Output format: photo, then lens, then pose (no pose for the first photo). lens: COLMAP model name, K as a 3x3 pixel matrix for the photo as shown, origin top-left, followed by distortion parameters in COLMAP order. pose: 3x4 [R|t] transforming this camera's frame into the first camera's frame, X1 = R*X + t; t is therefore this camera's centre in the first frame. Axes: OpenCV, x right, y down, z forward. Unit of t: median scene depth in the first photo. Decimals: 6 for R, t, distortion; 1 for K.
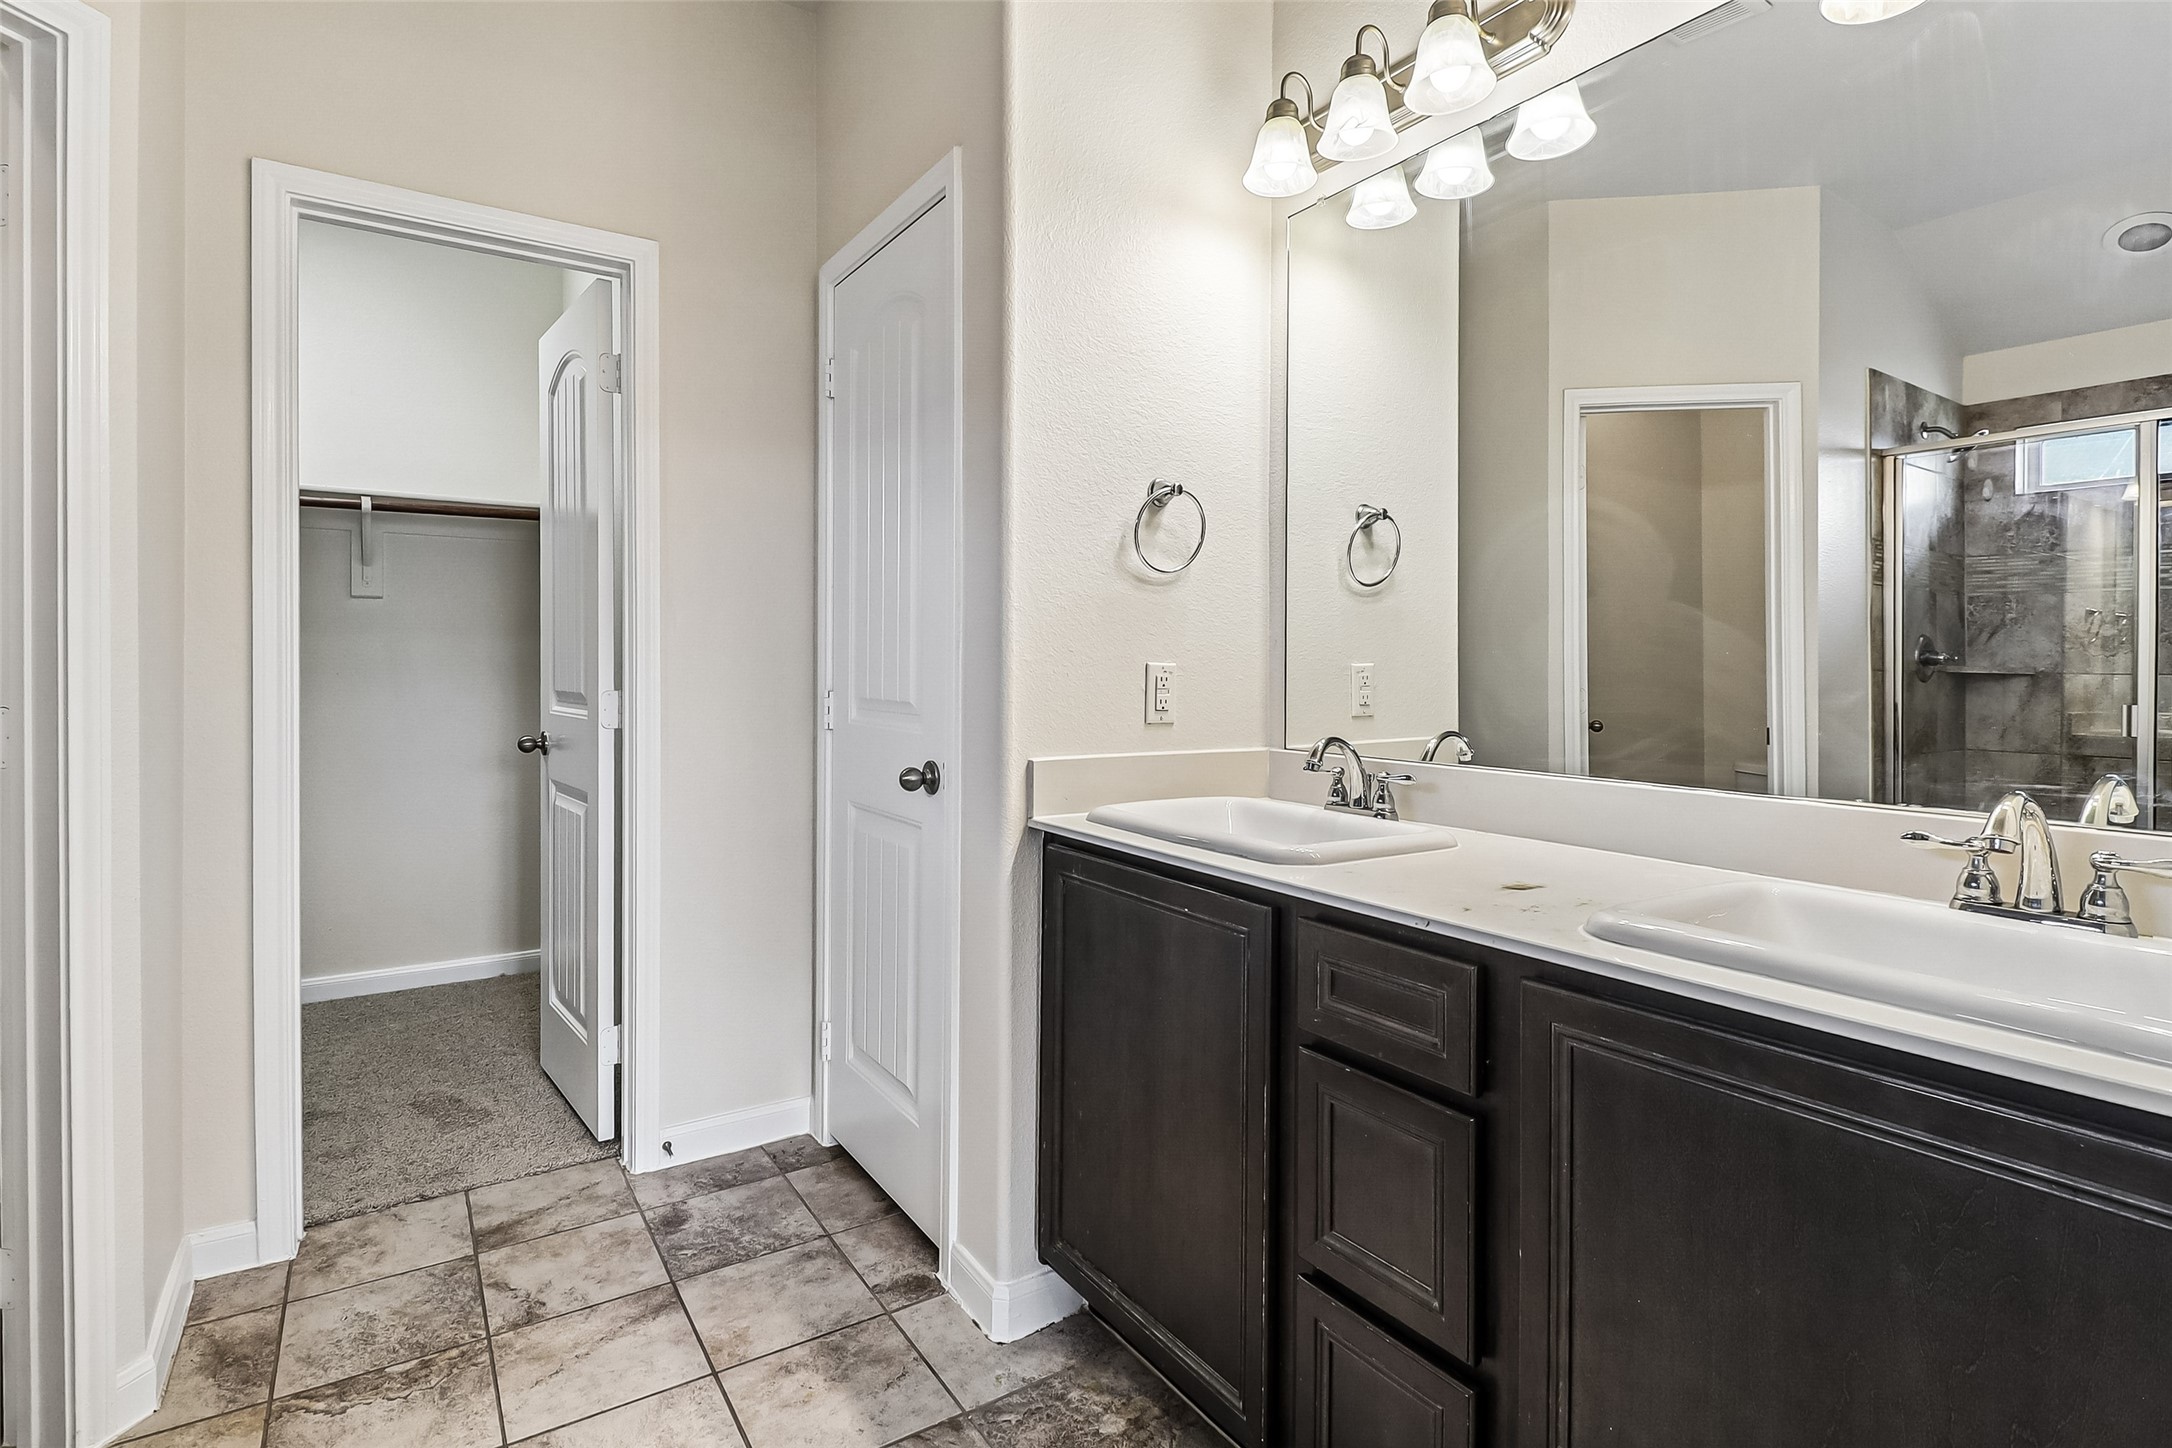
lens RADIAL K [[1059.5, 0, 1087.4], [0, 1059.5, 668.3], [0, 0, 1]] dist [0.018338, -0.012372]
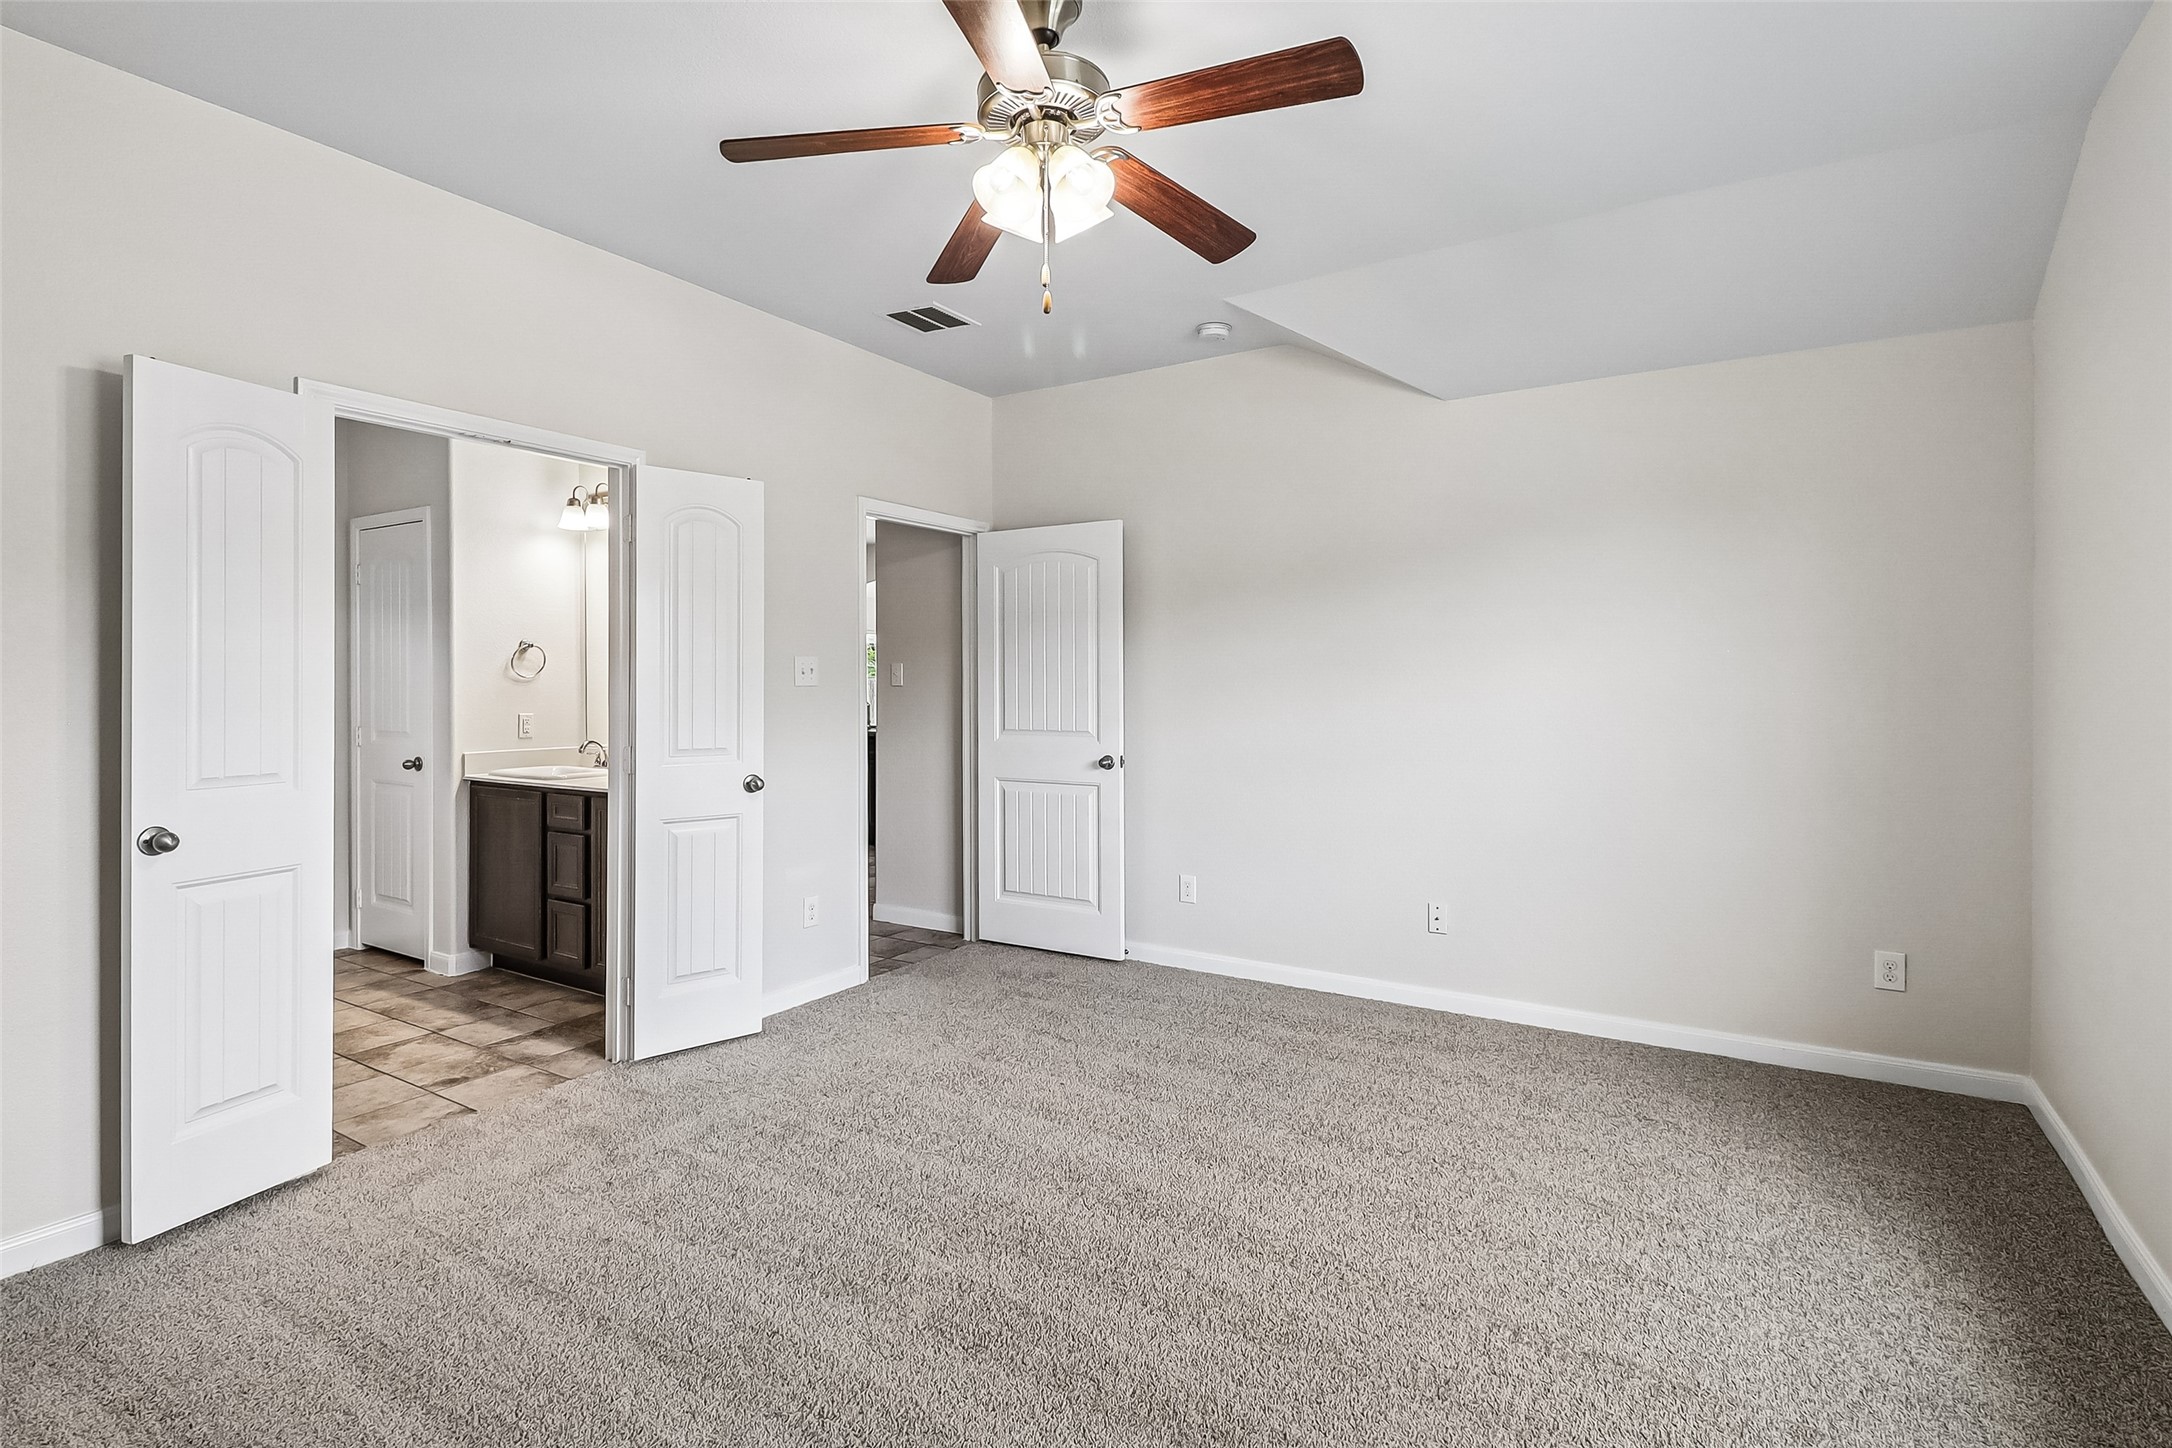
lens RADIAL K [[1059.5, 0, 1087.4], [0, 1059.5, 668.3], [0, 0, 1]] dist [0.018338, -0.012372]
pose [[0.912356, -0.009128, 0.409297, 0.254885], [0.011618, 0.999926, -0.003598, -0.087550], [-0.409234, 0.008038, 0.912394, -1.860734]]
